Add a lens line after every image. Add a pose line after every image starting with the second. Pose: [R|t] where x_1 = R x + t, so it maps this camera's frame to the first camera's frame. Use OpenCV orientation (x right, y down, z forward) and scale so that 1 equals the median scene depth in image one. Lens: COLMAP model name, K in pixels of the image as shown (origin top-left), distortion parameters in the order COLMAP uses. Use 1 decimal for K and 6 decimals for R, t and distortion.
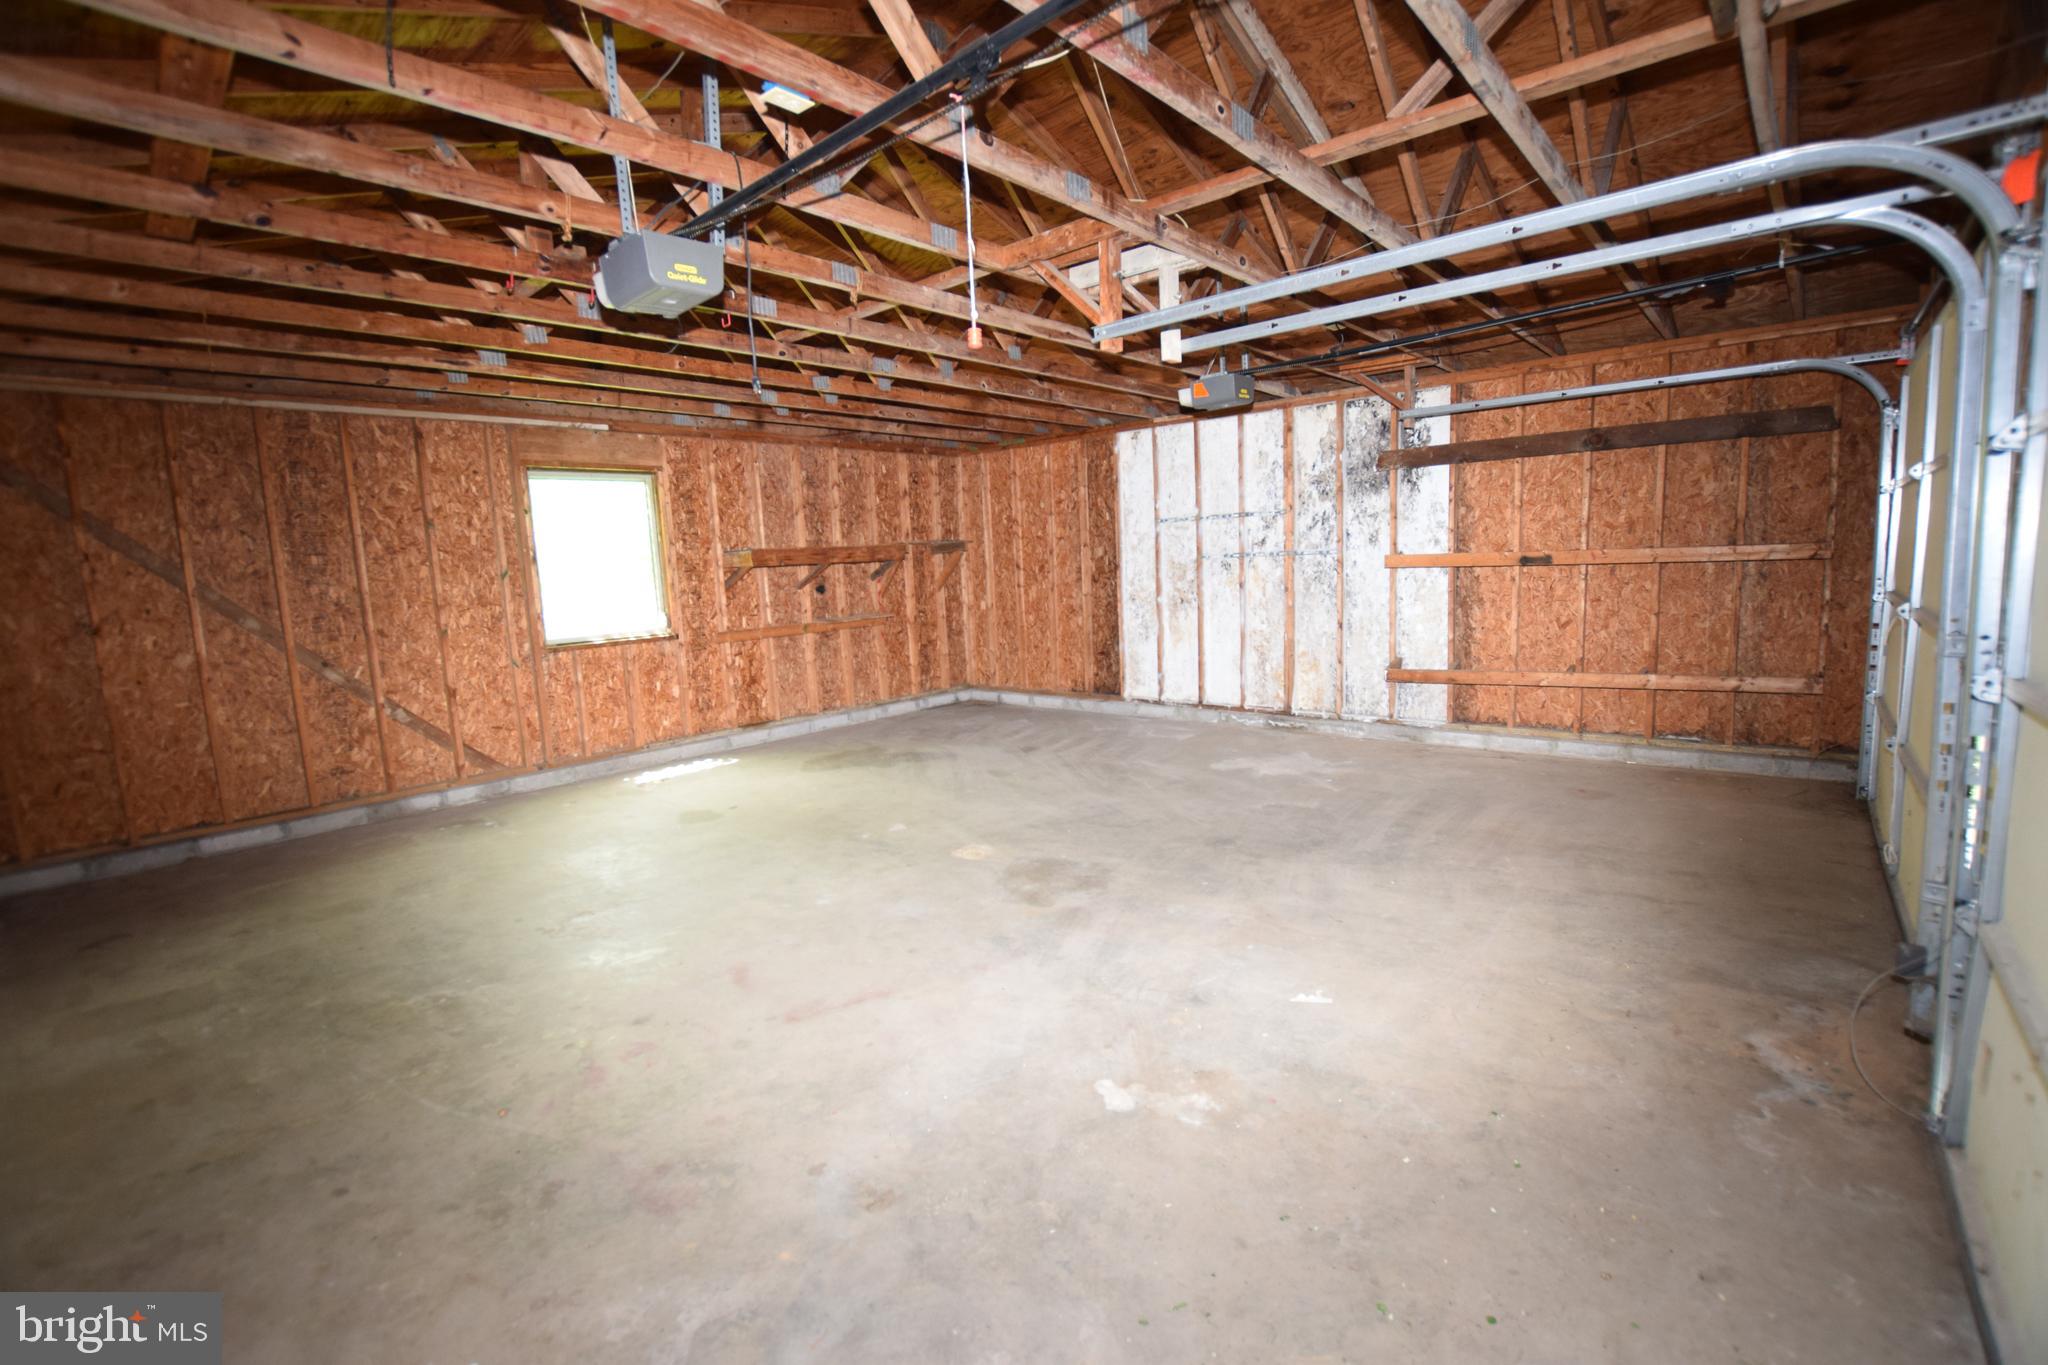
lens RADIAL K [[894.4, 0, 1031.7], [0, 894.4, 676.2], [0, 0, 1]] dist [-0.029850, 0.001146]
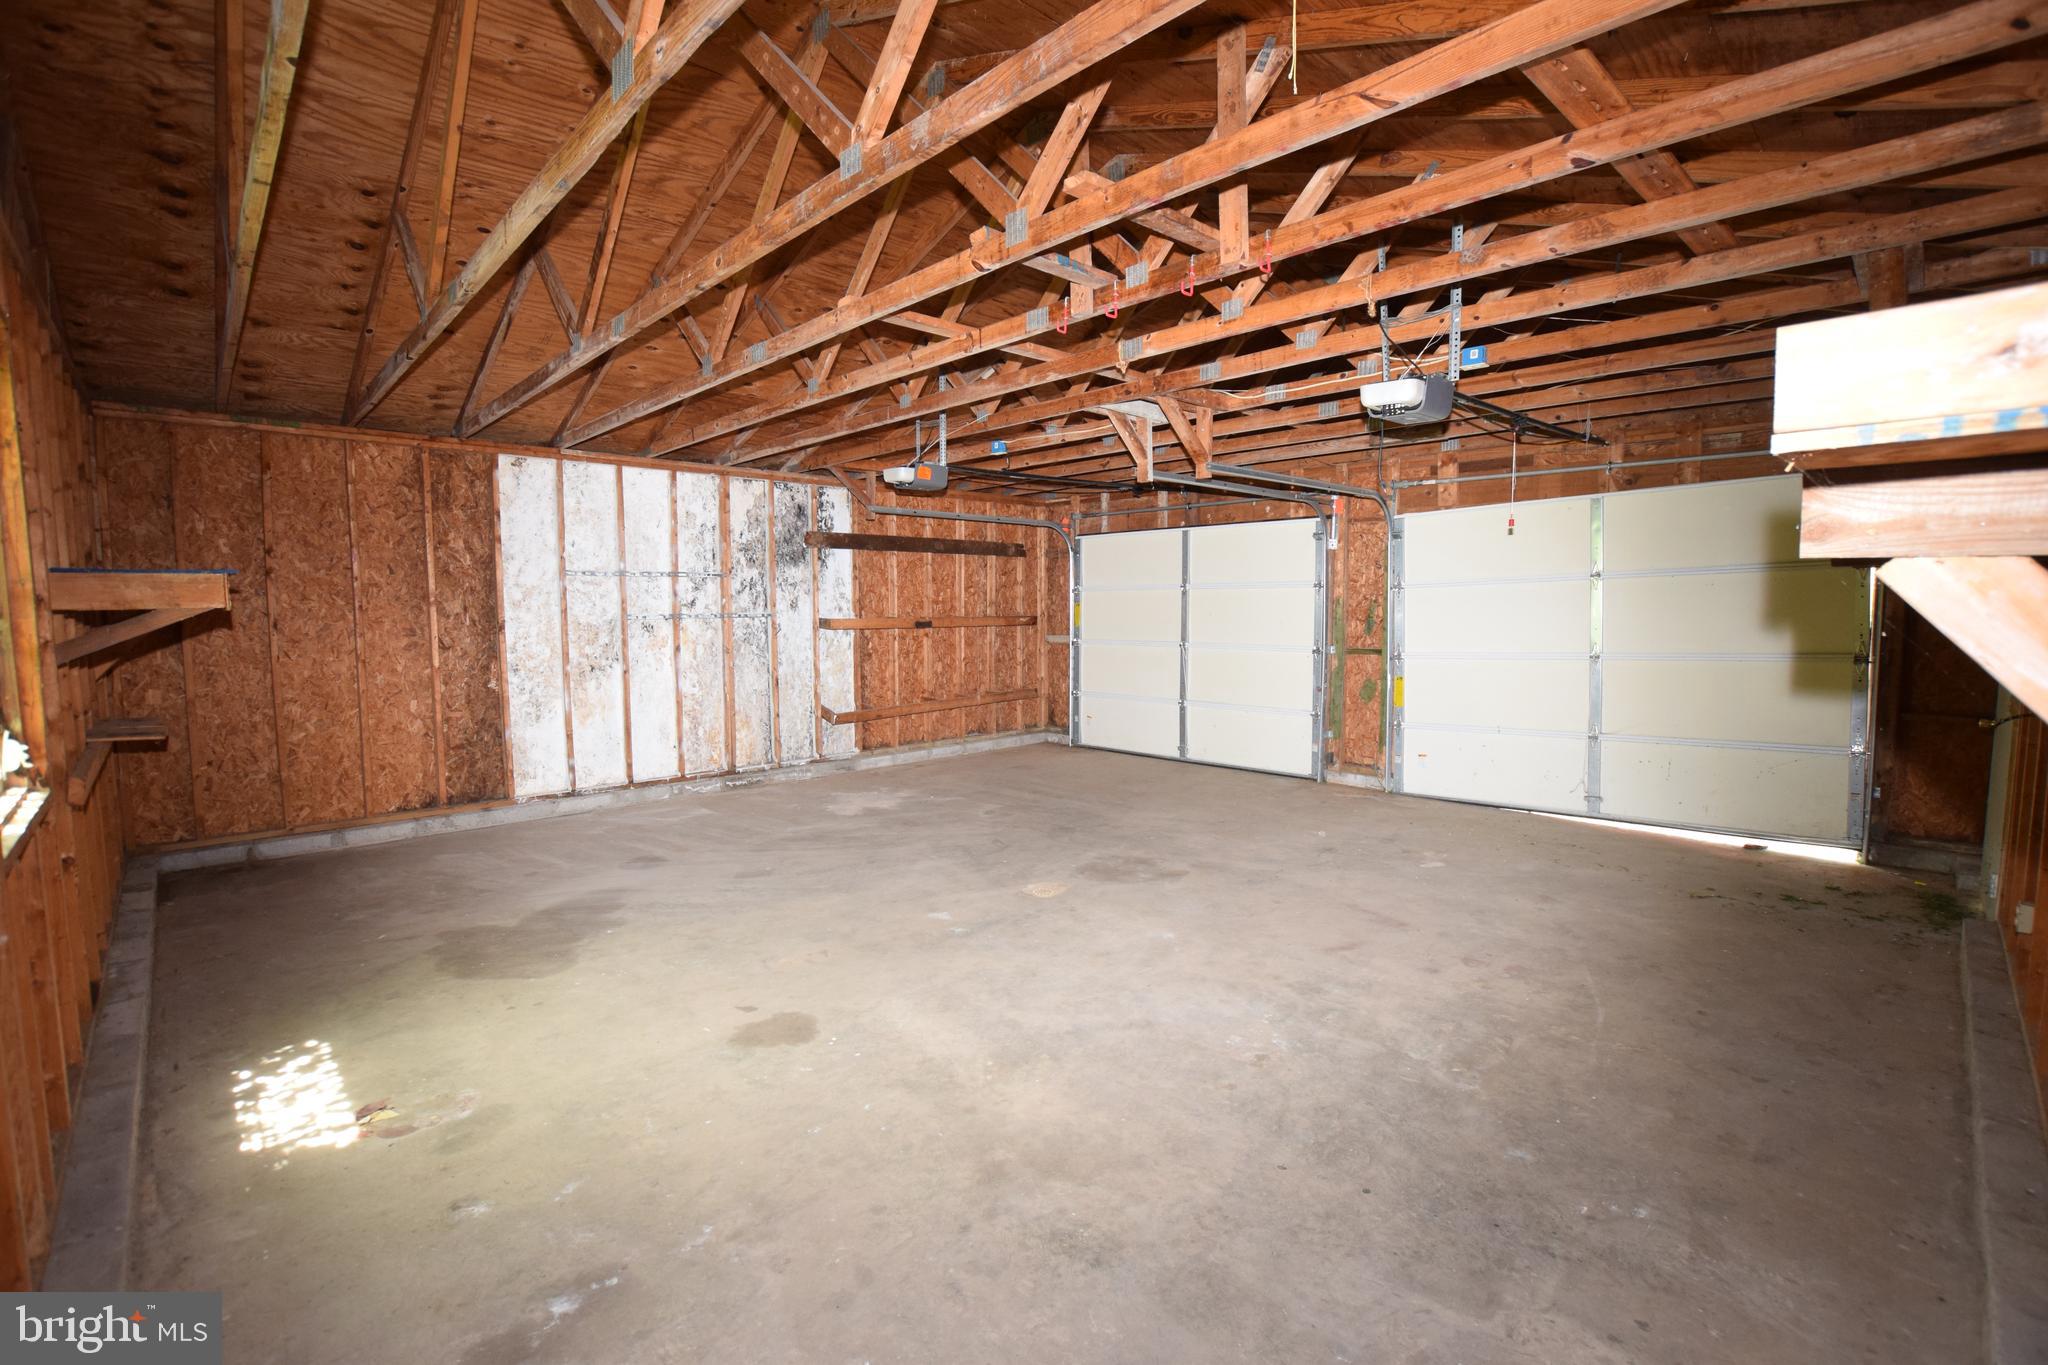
lens RADIAL K [[894.4, 0, 1028.2], [0, 894.4, 684.7], [0, 0, 1]] dist [-0.029850, 0.001146]
pose [[0.093267, -0.048406, 0.994464, -0.797561], [0.126647, 0.991281, 0.036374, -0.059888], [-0.987554, 0.122553, 0.098584, 0.644766]]
